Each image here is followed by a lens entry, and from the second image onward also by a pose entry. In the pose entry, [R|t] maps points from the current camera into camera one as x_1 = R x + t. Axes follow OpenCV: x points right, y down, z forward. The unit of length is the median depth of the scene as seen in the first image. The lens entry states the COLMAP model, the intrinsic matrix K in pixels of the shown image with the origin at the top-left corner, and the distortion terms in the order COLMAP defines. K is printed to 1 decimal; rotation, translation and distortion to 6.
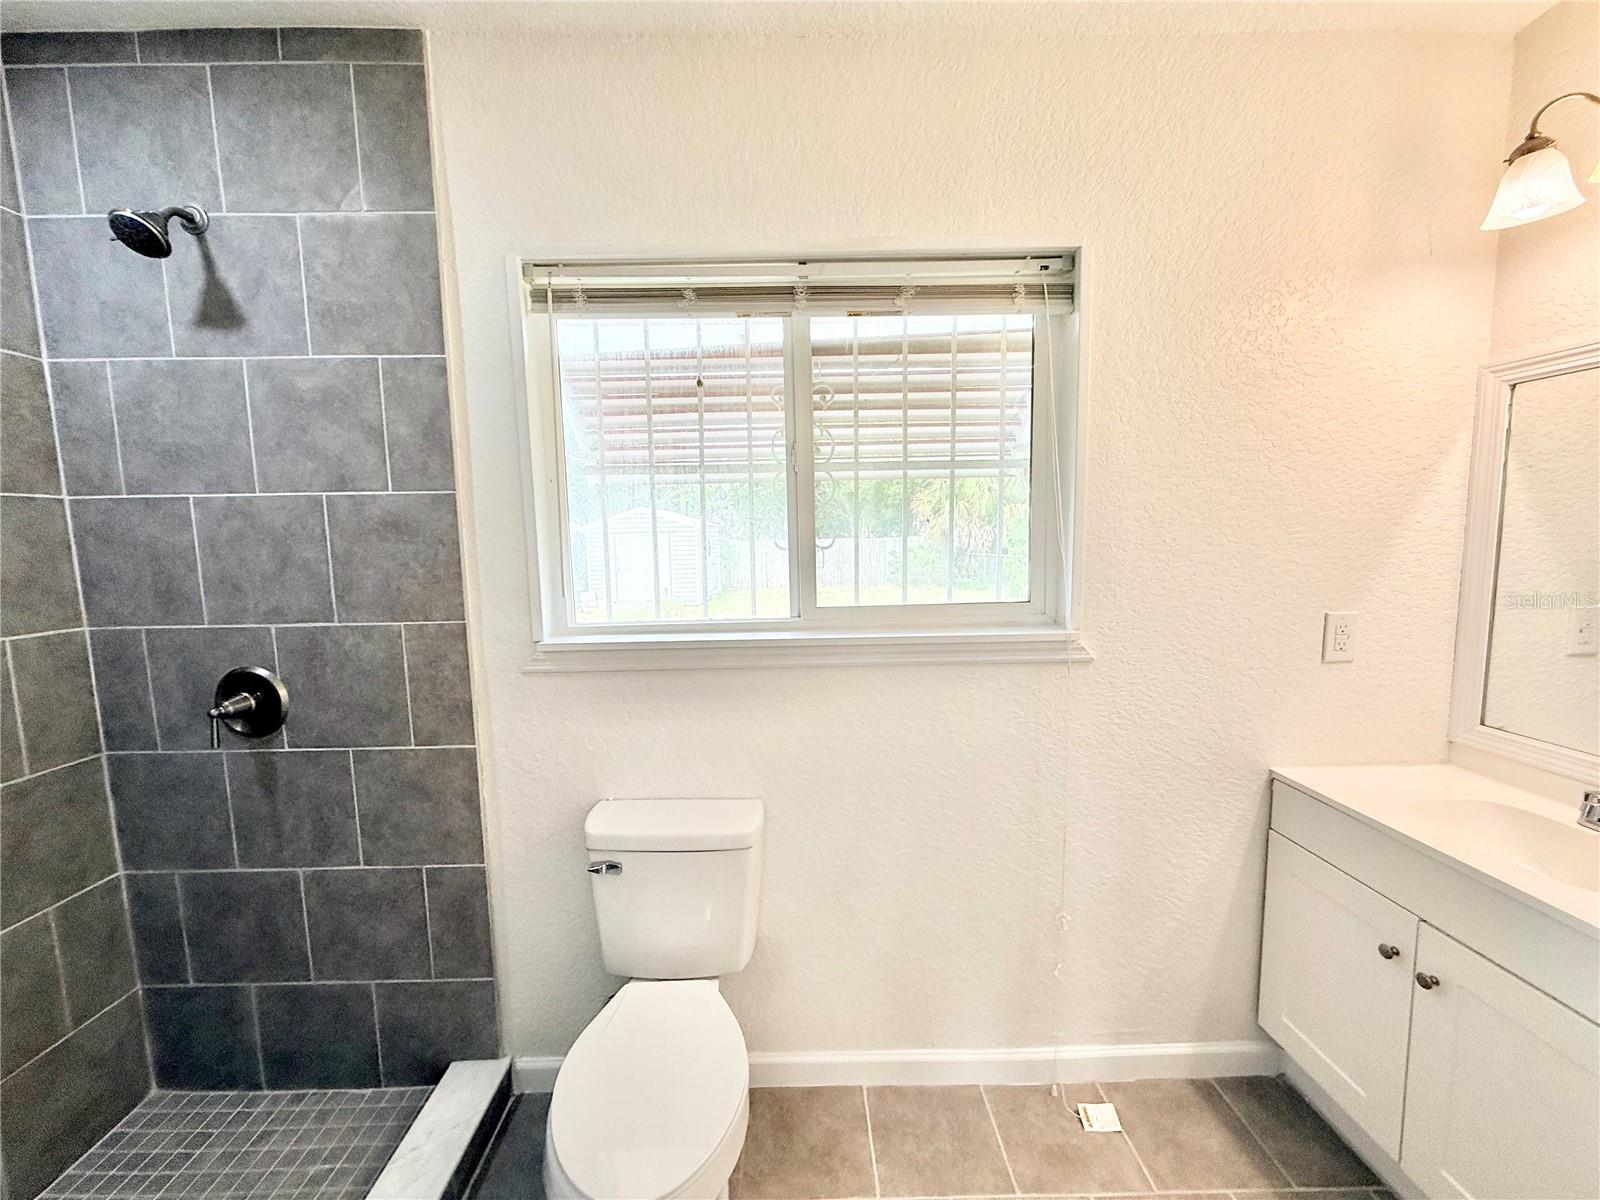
lens RADIAL K [[636.4, 0, 792.5], [0, 636.4, 598.2], [0, 0, 1]] dist [-0.000592, 0.000513]
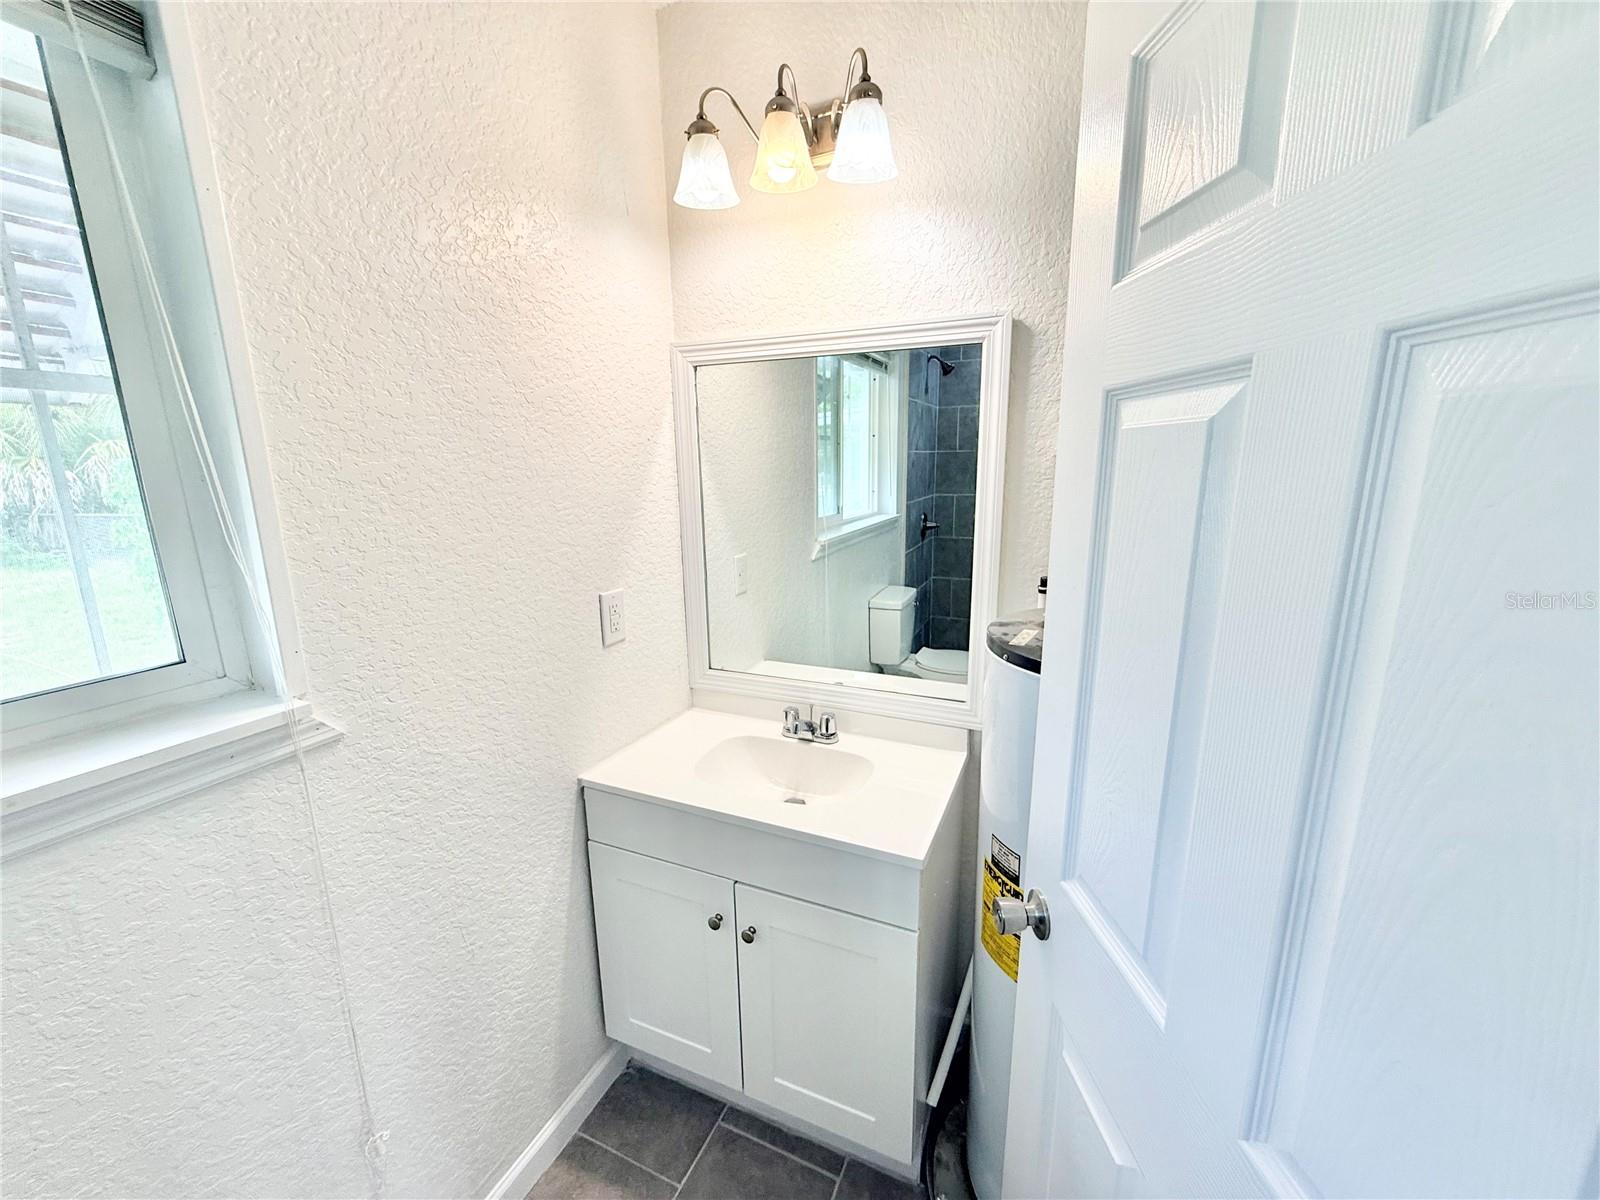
lens RADIAL K [[636.4, 0, 795.9], [0, 636.4, 602.1], [0, 0, 1]] dist [-0.000592, 0.000513]
pose [[0.419962, -0.179157, 0.889682, 0.142238], [0.098418, 0.983530, 0.151599, -0.079521], [-0.902189, 0.023895, 0.430678, 0.357697]]
